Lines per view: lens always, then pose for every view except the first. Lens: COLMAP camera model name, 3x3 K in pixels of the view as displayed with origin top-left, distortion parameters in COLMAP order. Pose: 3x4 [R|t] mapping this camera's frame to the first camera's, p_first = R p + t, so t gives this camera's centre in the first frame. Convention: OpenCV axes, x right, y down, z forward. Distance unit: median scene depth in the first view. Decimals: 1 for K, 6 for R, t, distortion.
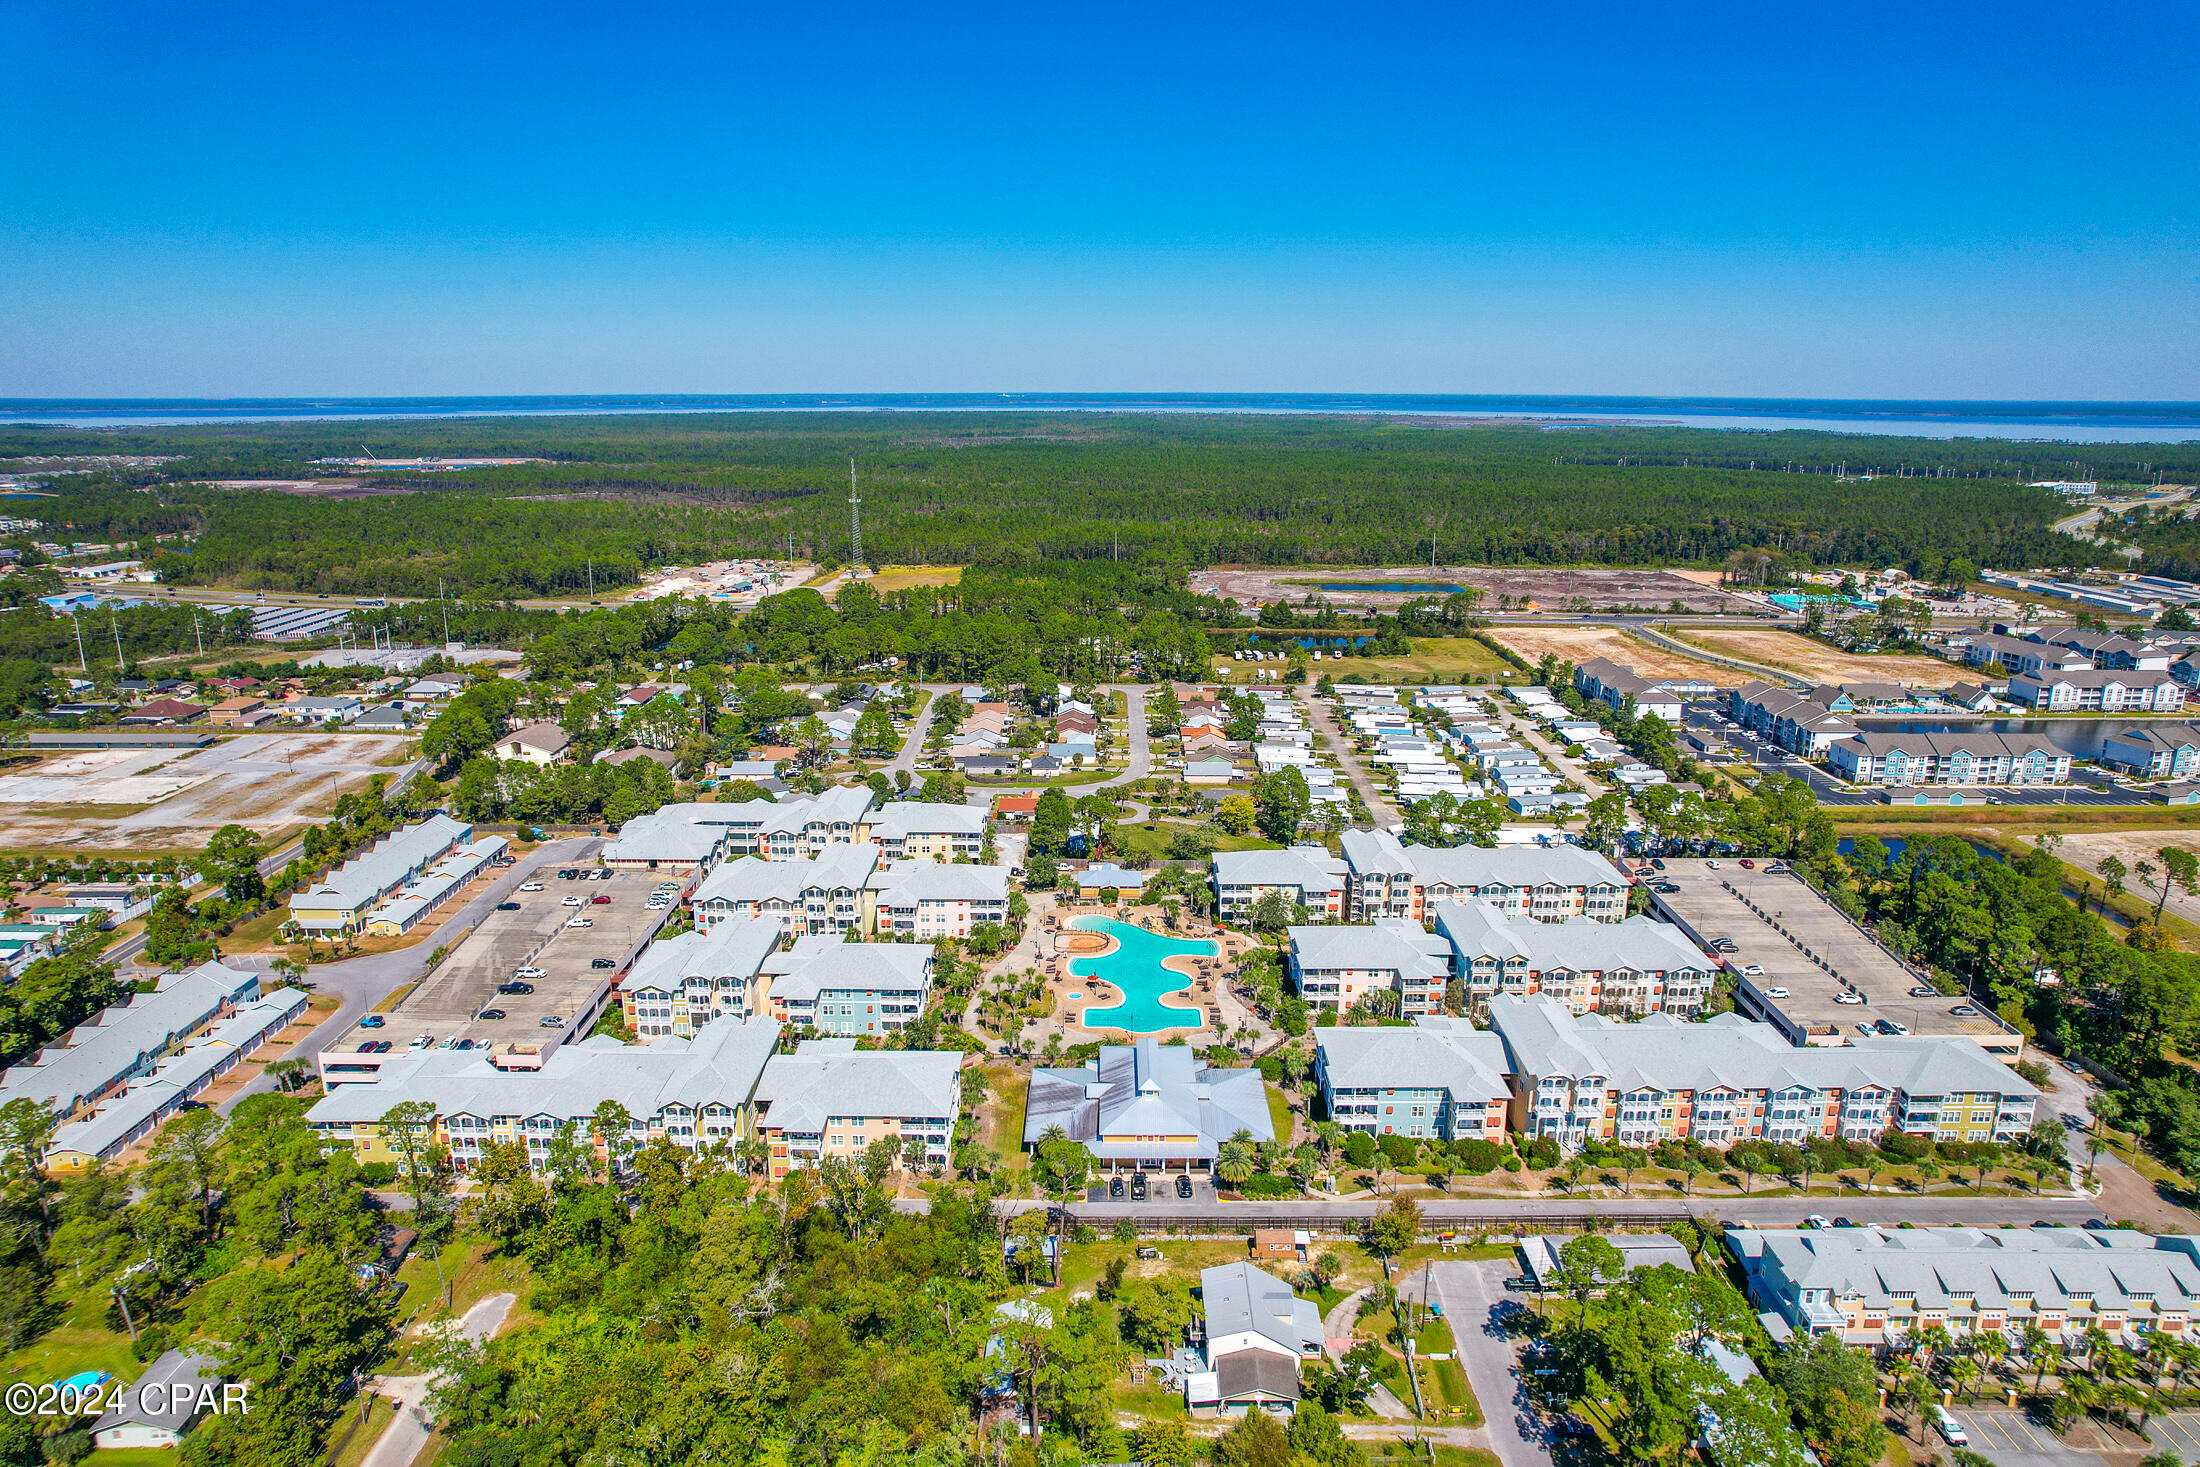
lens RADIAL K [[1404.9, 0, 1106.0], [0, 1404.9, 734.2], [0, 0, 1]] dist [-0.073909, 0.062102]
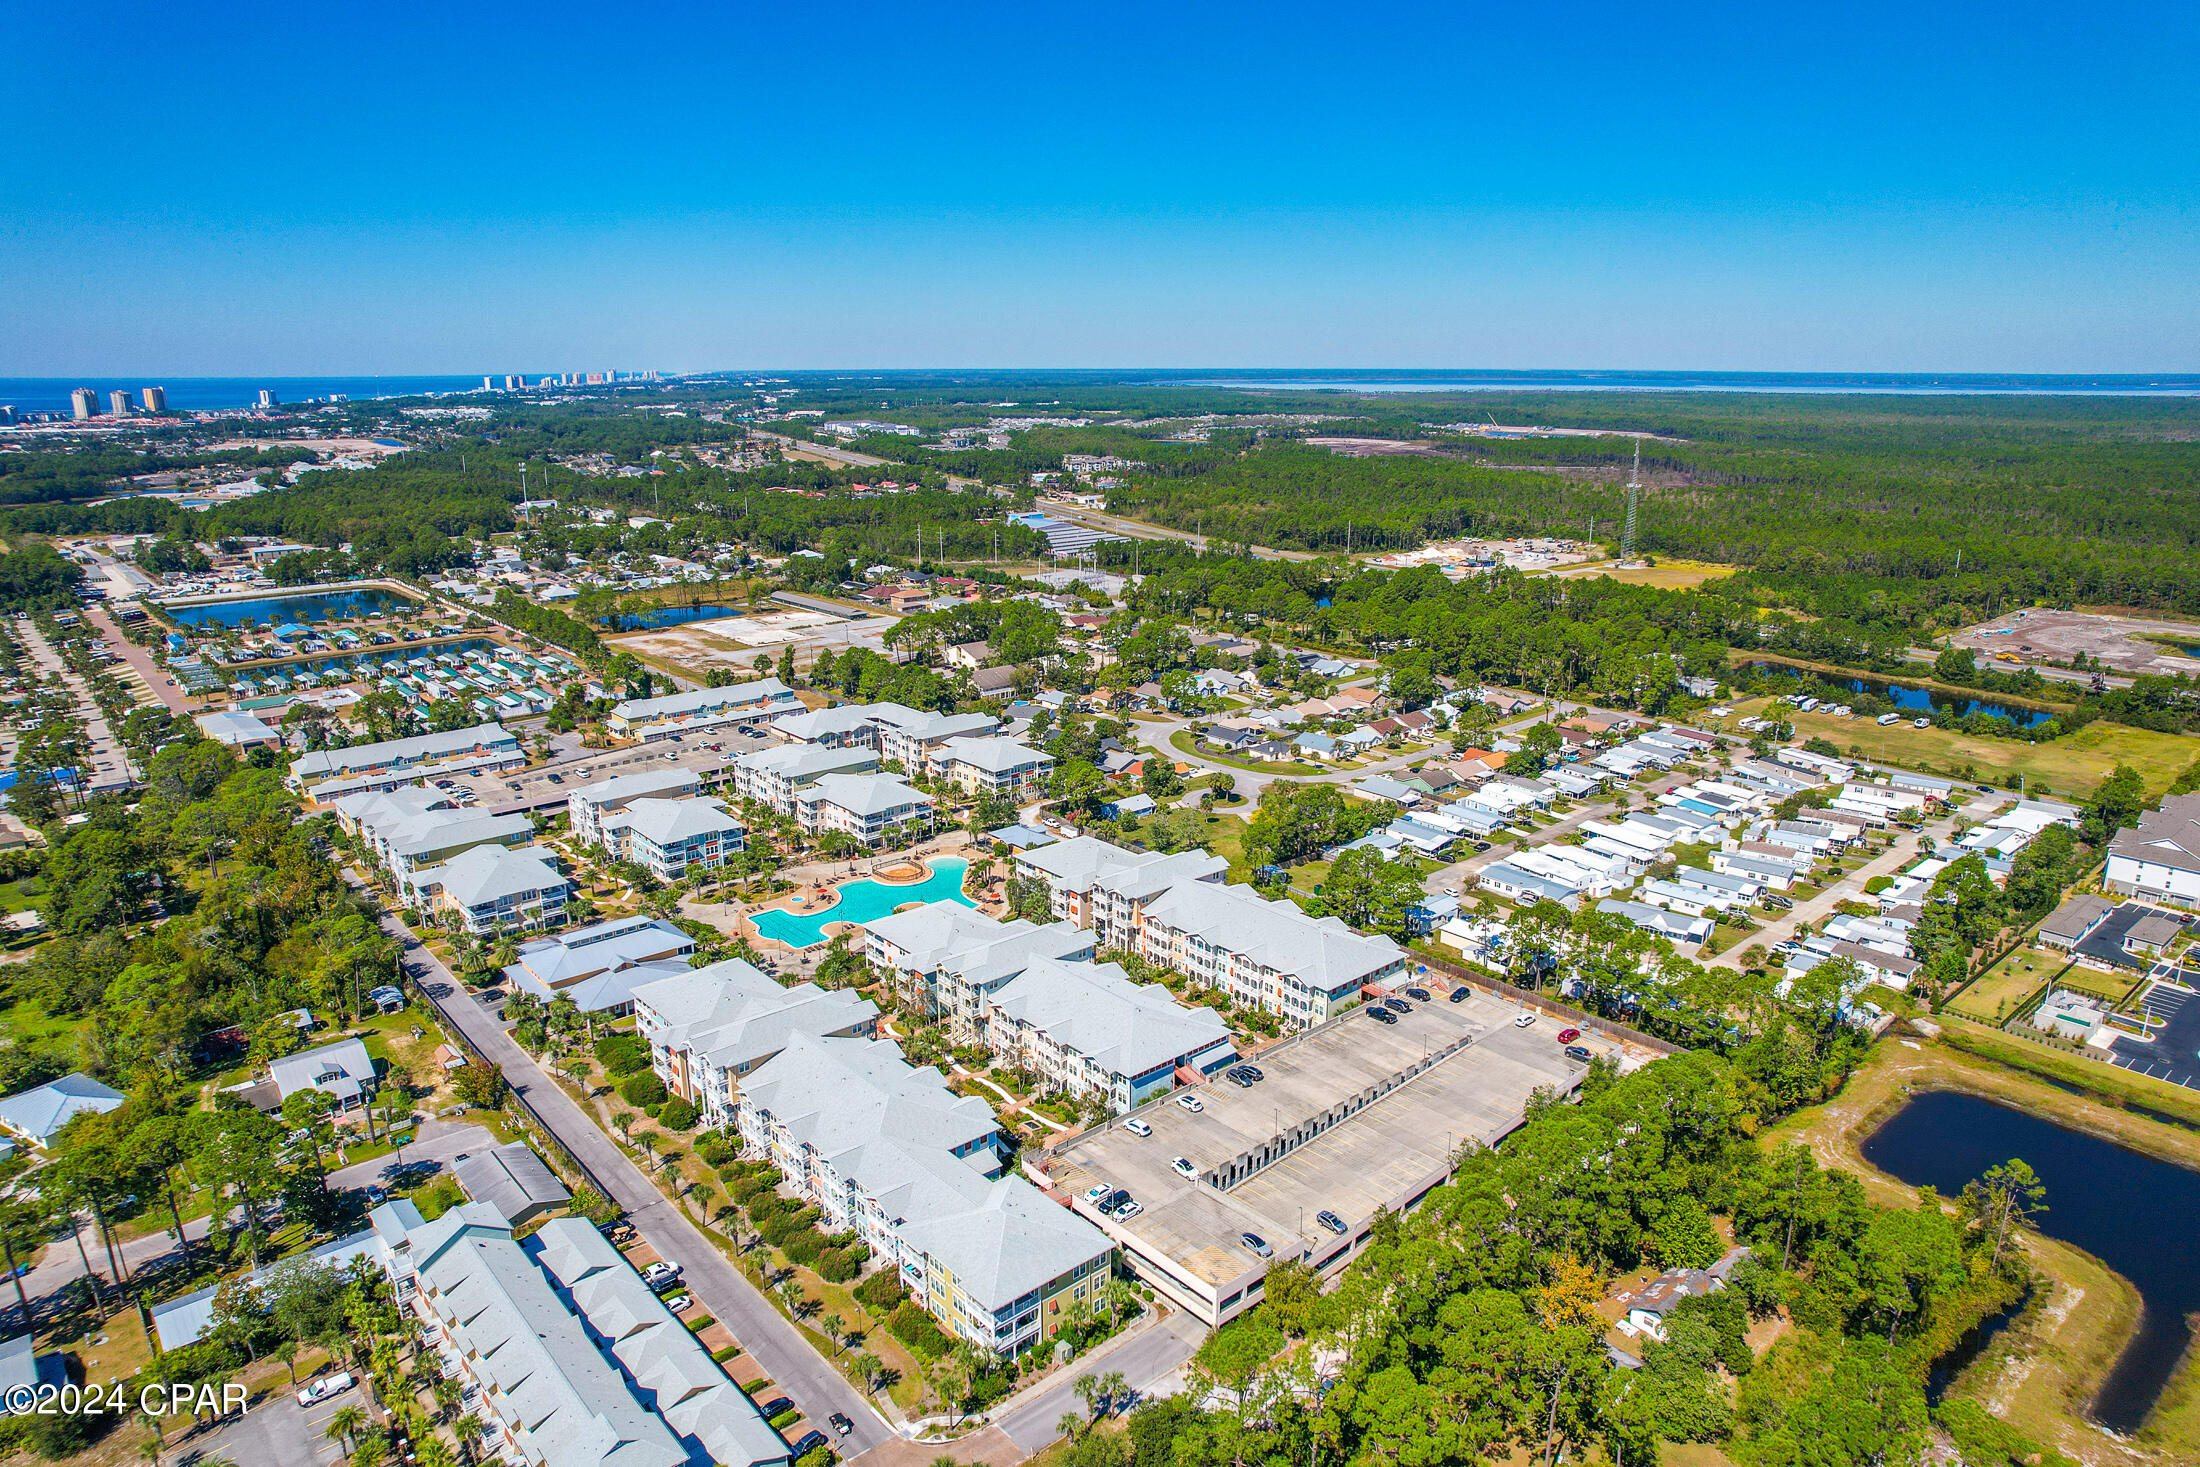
lens RADIAL K [[1404.9, 0, 1106.0], [0, 1404.9, 734.2], [0, 0, 1]] dist [-0.073909, 0.062102]
pose [[0.668042, 0.189562, -0.719574, 0.291245], [-0.177477, 0.979691, 0.093319, -0.029471], [0.722649, 0.065367, 0.688117, 0.122973]]
